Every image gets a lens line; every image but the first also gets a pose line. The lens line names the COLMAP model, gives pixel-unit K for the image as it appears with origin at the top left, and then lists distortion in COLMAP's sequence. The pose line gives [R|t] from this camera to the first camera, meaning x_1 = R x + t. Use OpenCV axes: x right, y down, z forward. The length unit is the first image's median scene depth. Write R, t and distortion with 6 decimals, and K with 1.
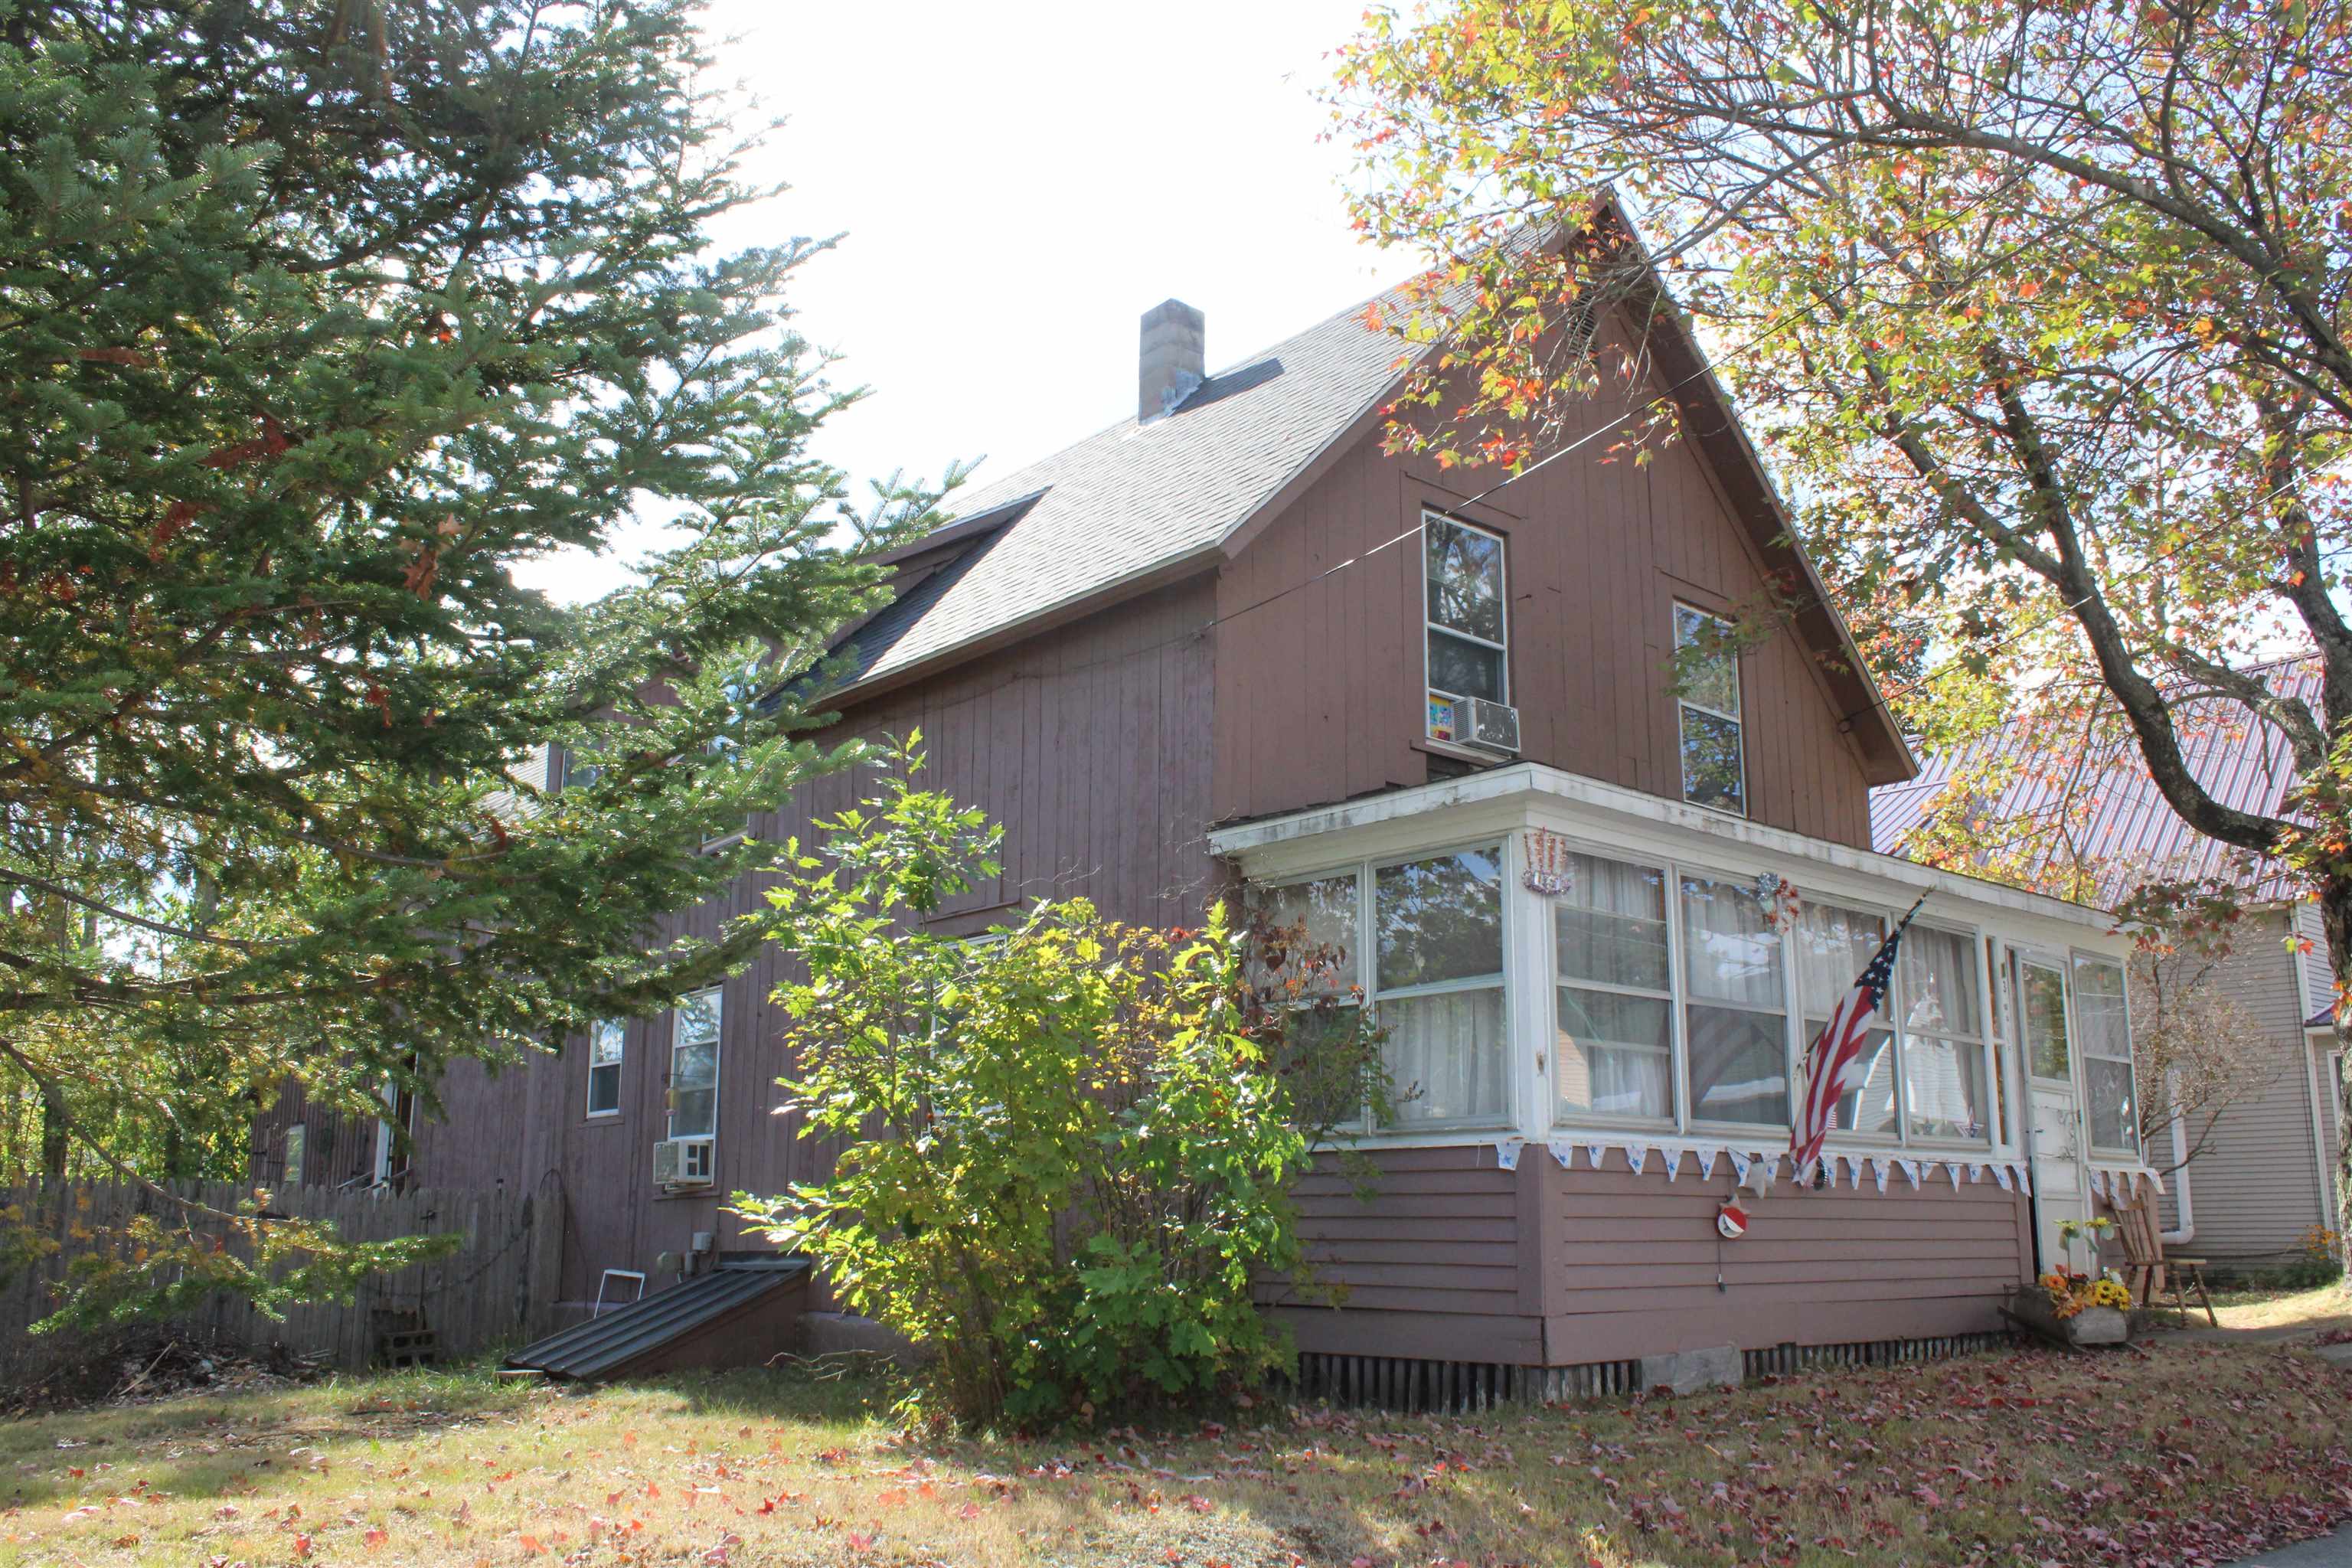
lens RADIAL K [[1960.3, 0, 1234.6], [0, 1960.3, 787.0], [0, 0, 1]] dist [-0.149795, 0.115593]
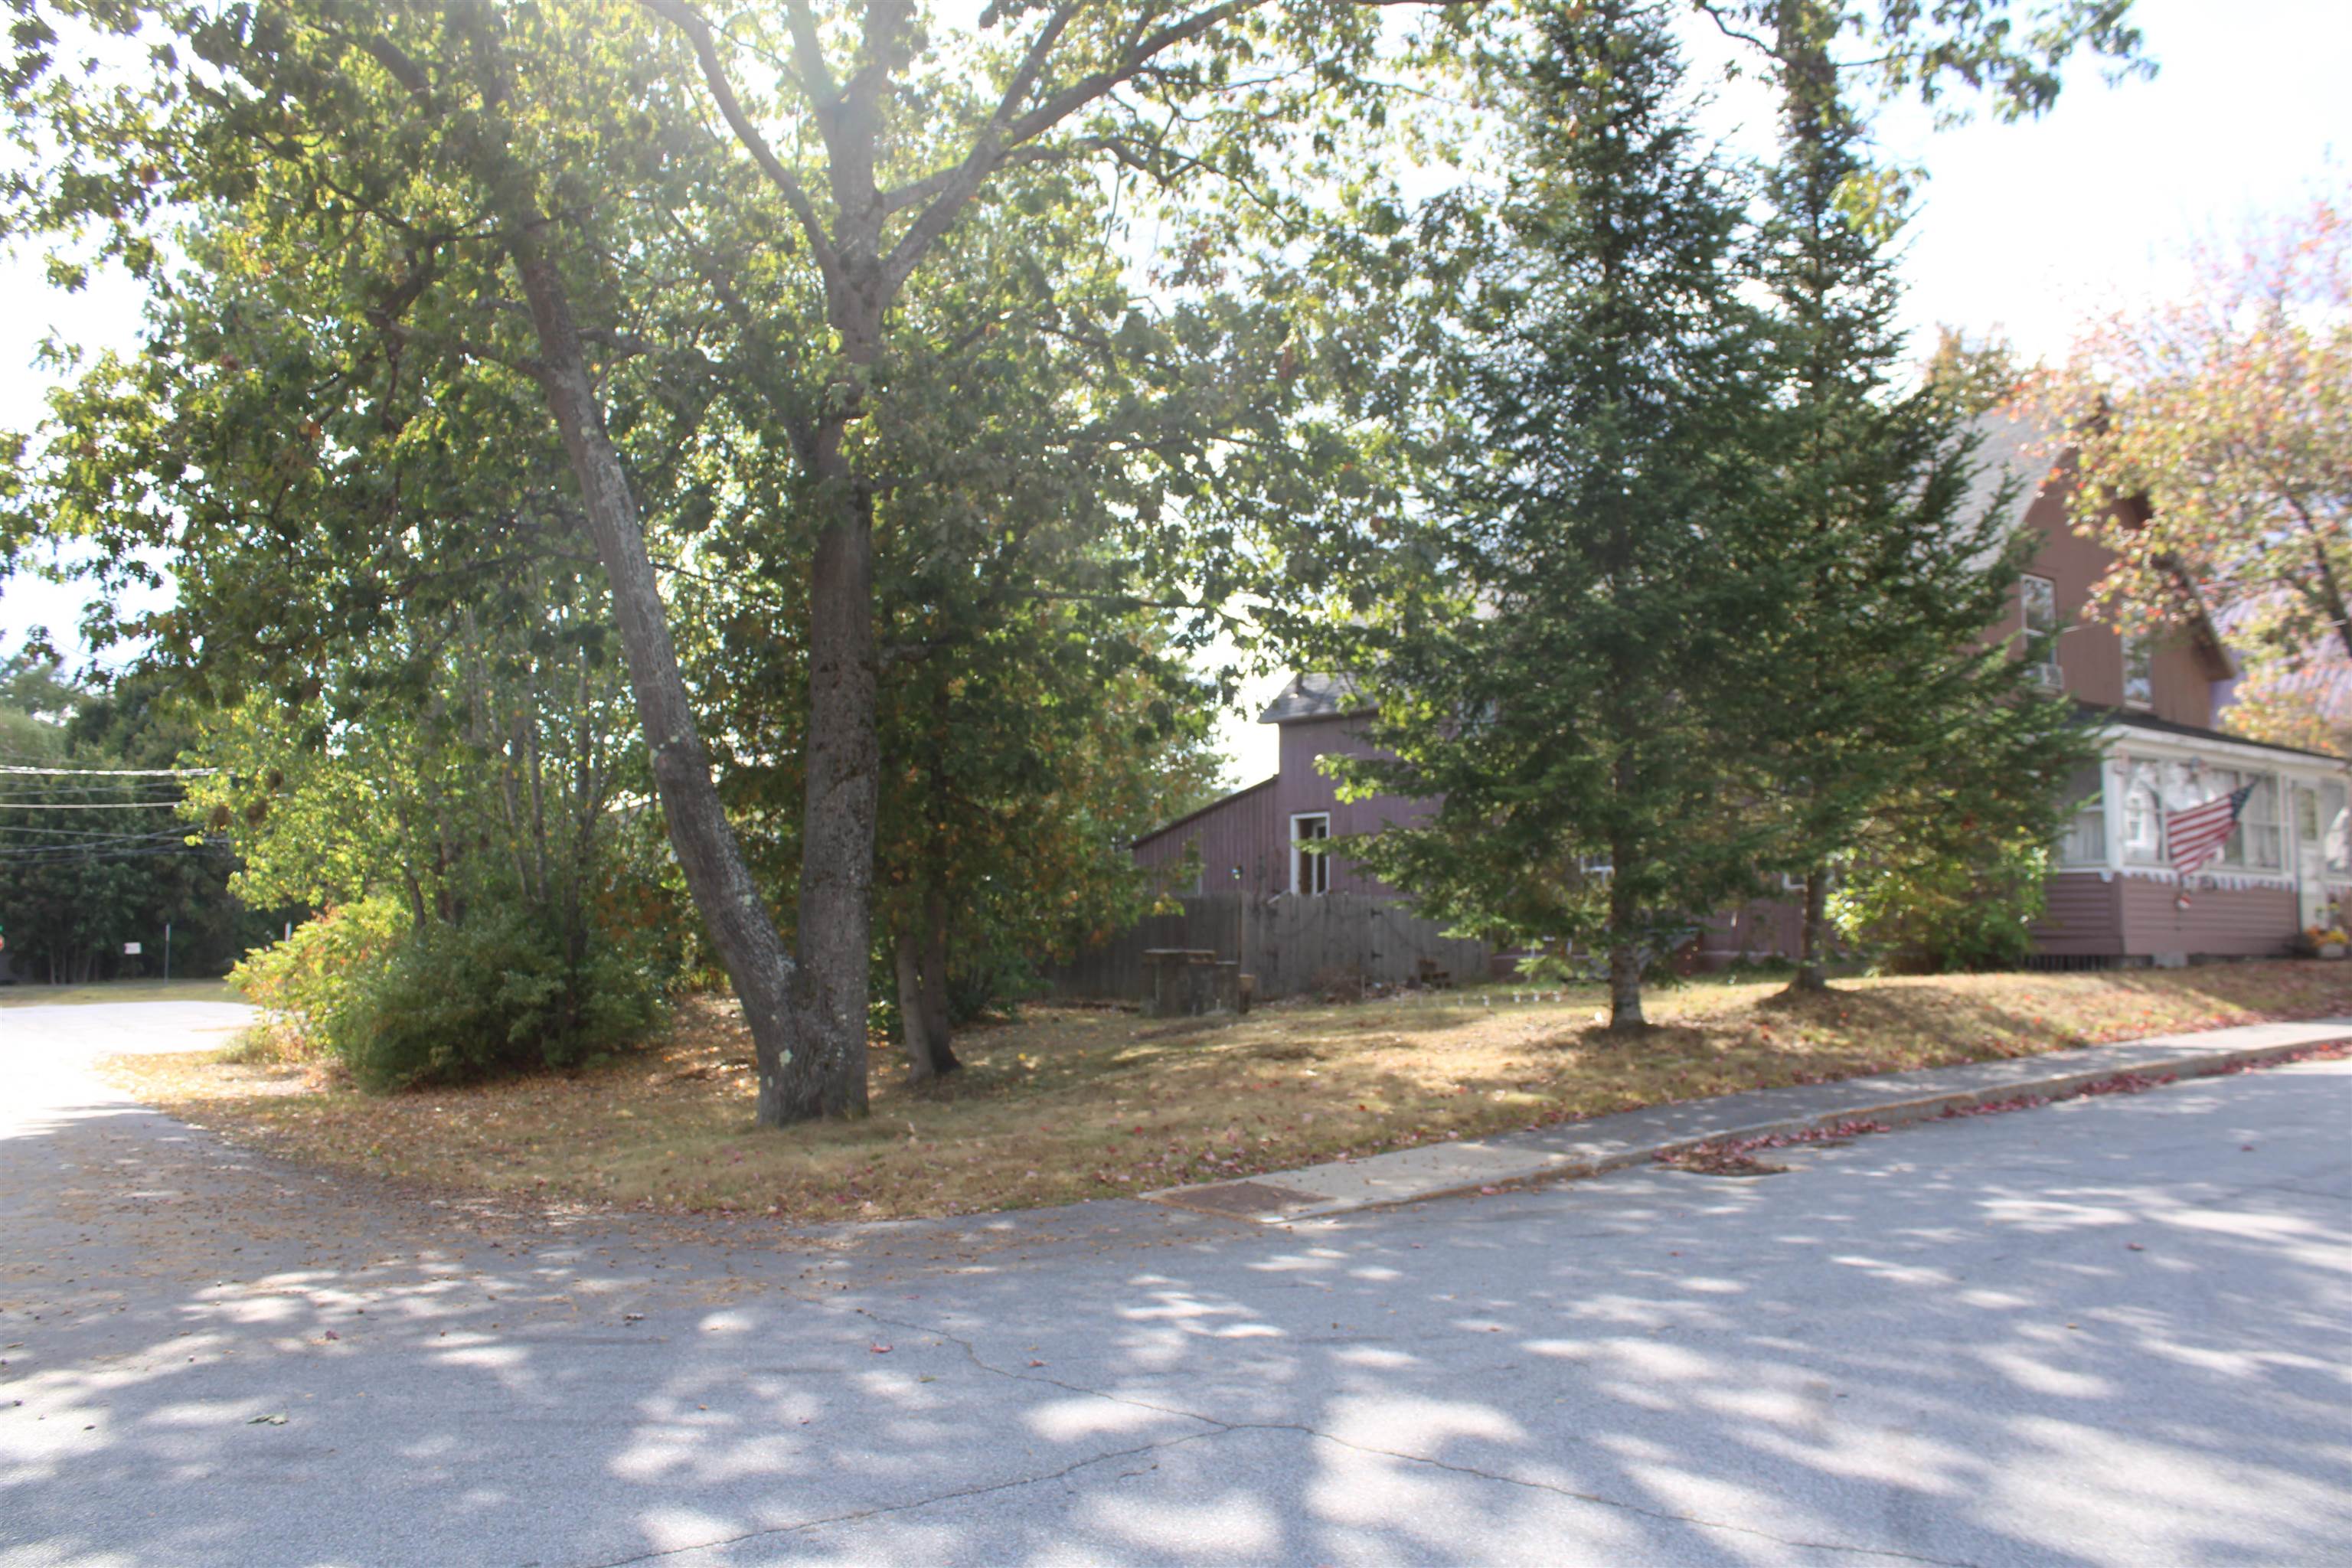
lens RADIAL K [[1960.3, 0, 1234.6], [0, 1960.3, 787.0], [0, 0, 1]] dist [-0.149795, 0.115593]
pose [[0.998677, -0.003718, -0.051280, -0.874184], [0.011130, 0.989365, 0.145029, -0.303073], [0.050195, -0.145408, 0.988098, -1.519272]]
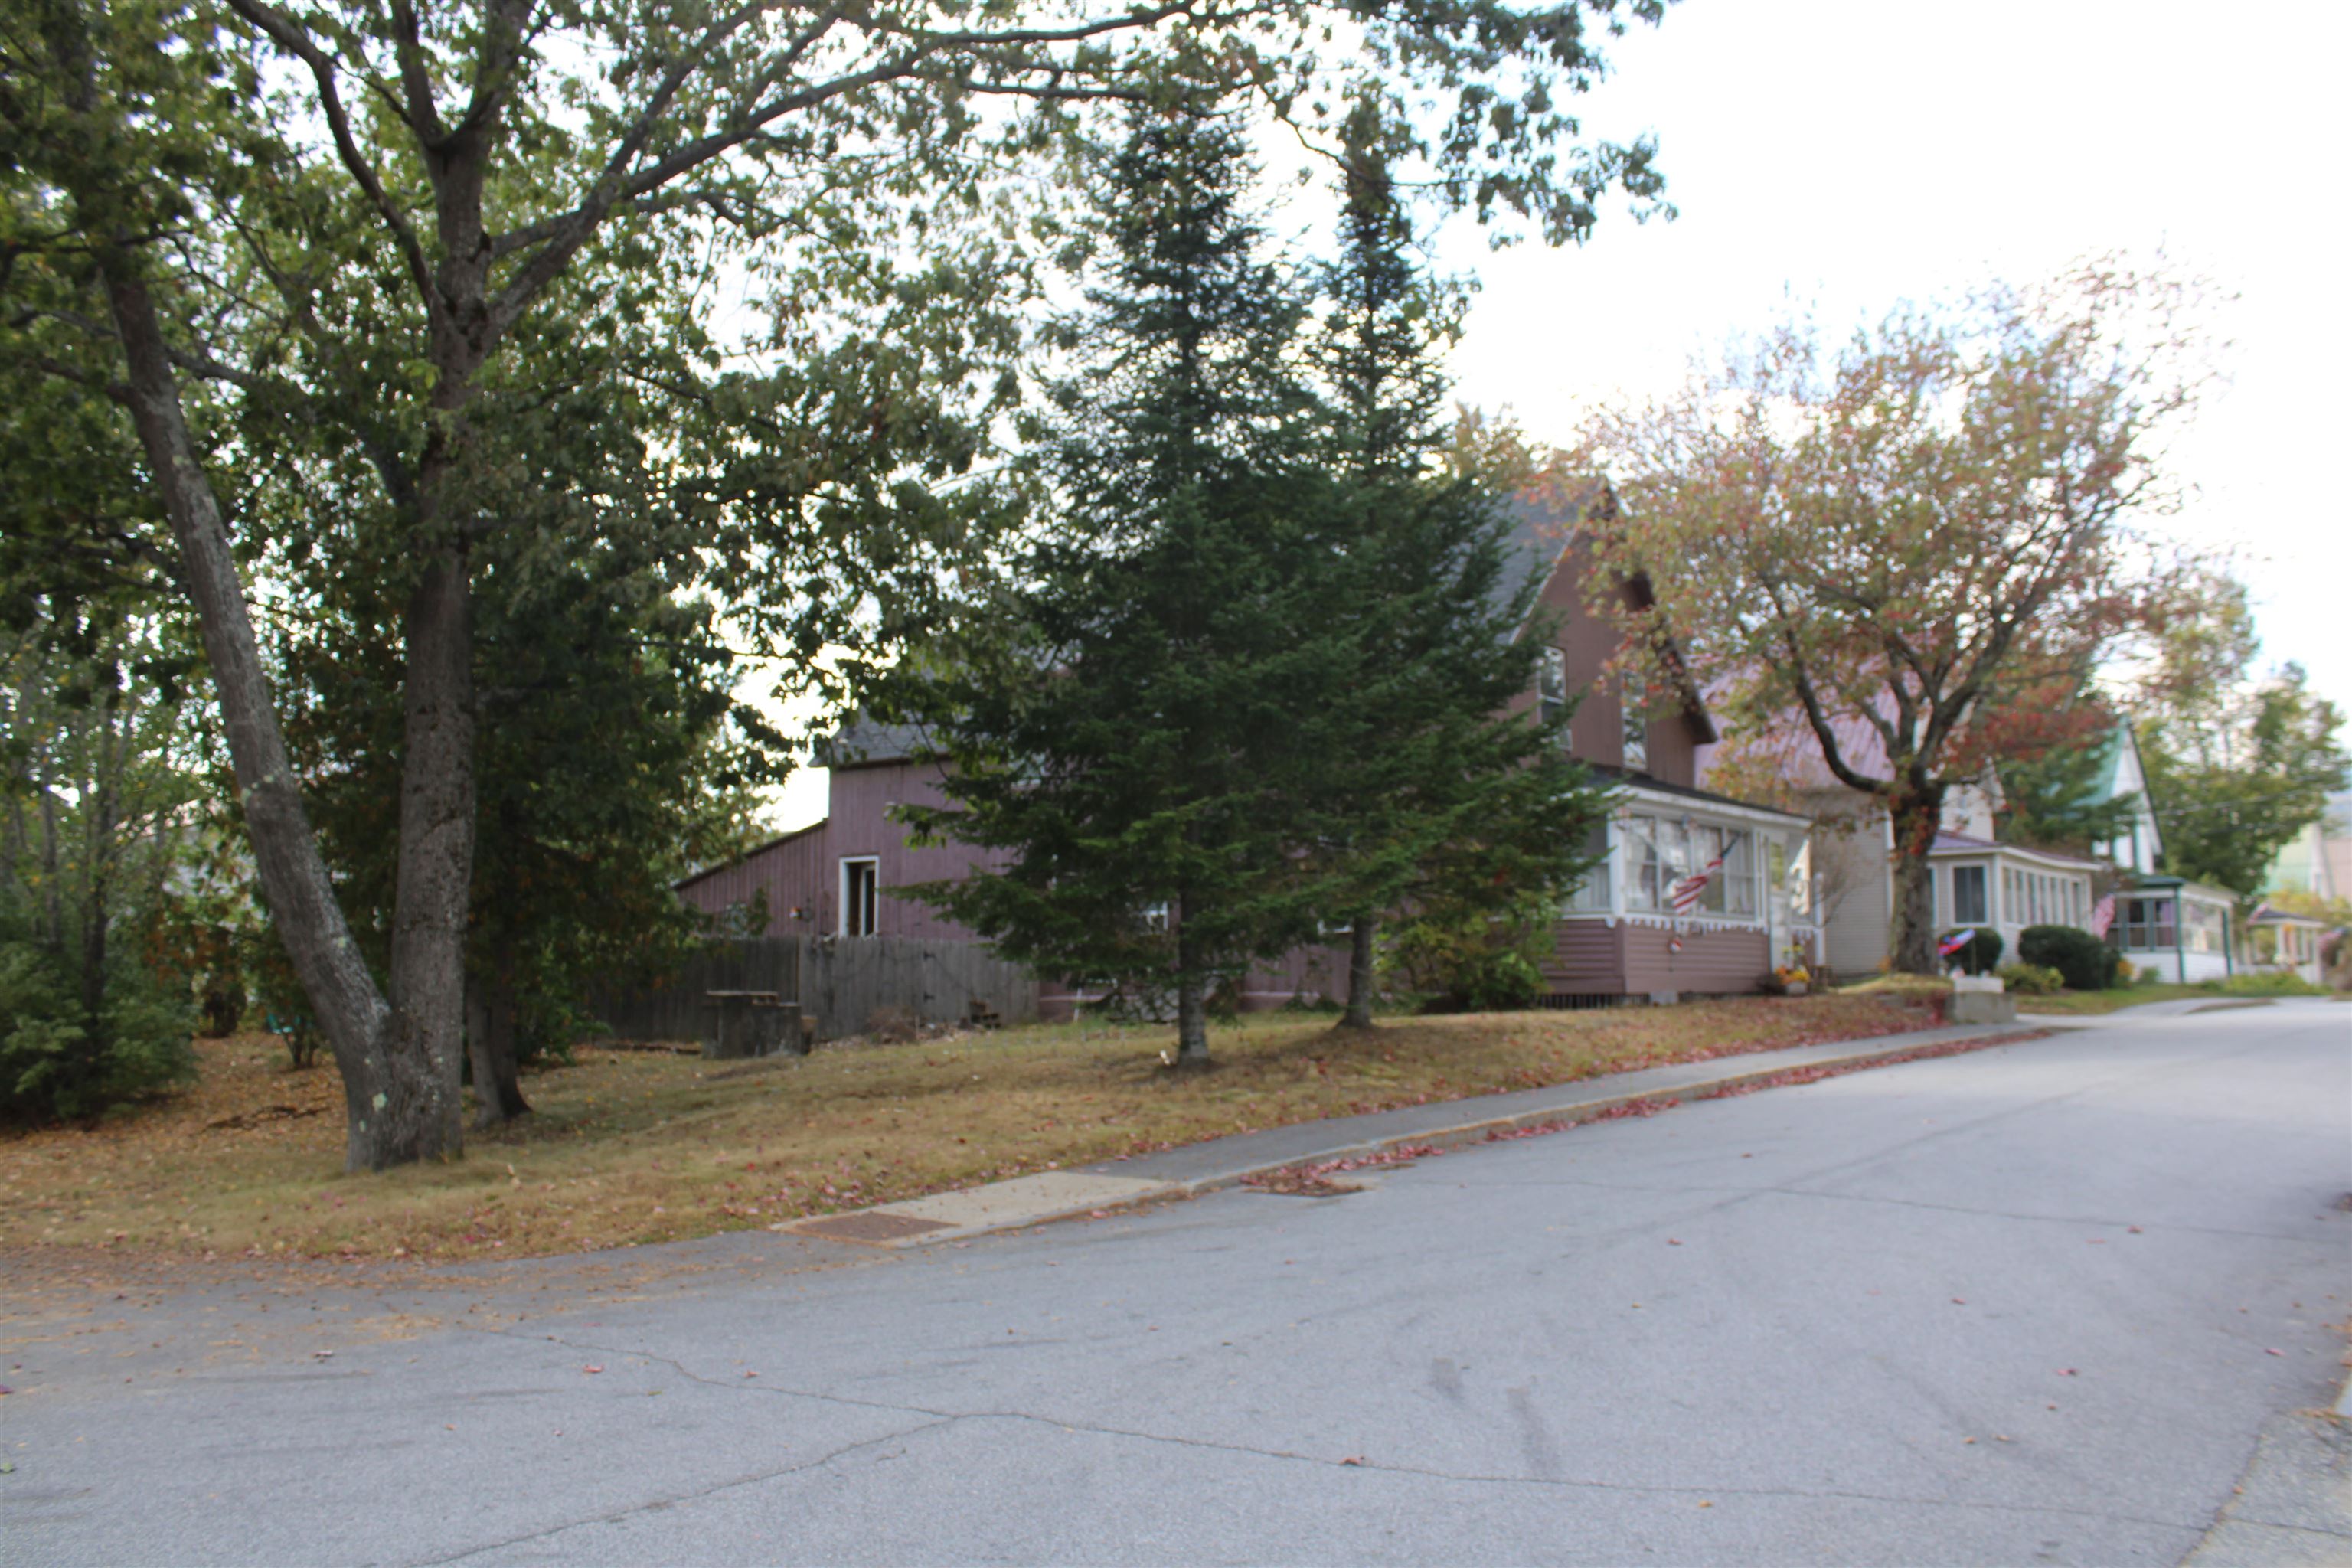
lens RADIAL K [[1960.3, 0, 1234.6], [0, 1960.3, 787.0], [0, 0, 1]] dist [-0.149795, 0.115593]
pose [[0.979907, 0.013316, 0.199010, -0.954646], [-0.038050, 0.991925, 0.120982, -0.324664], [-0.195792, -0.126123, 0.972501, -1.608786]]
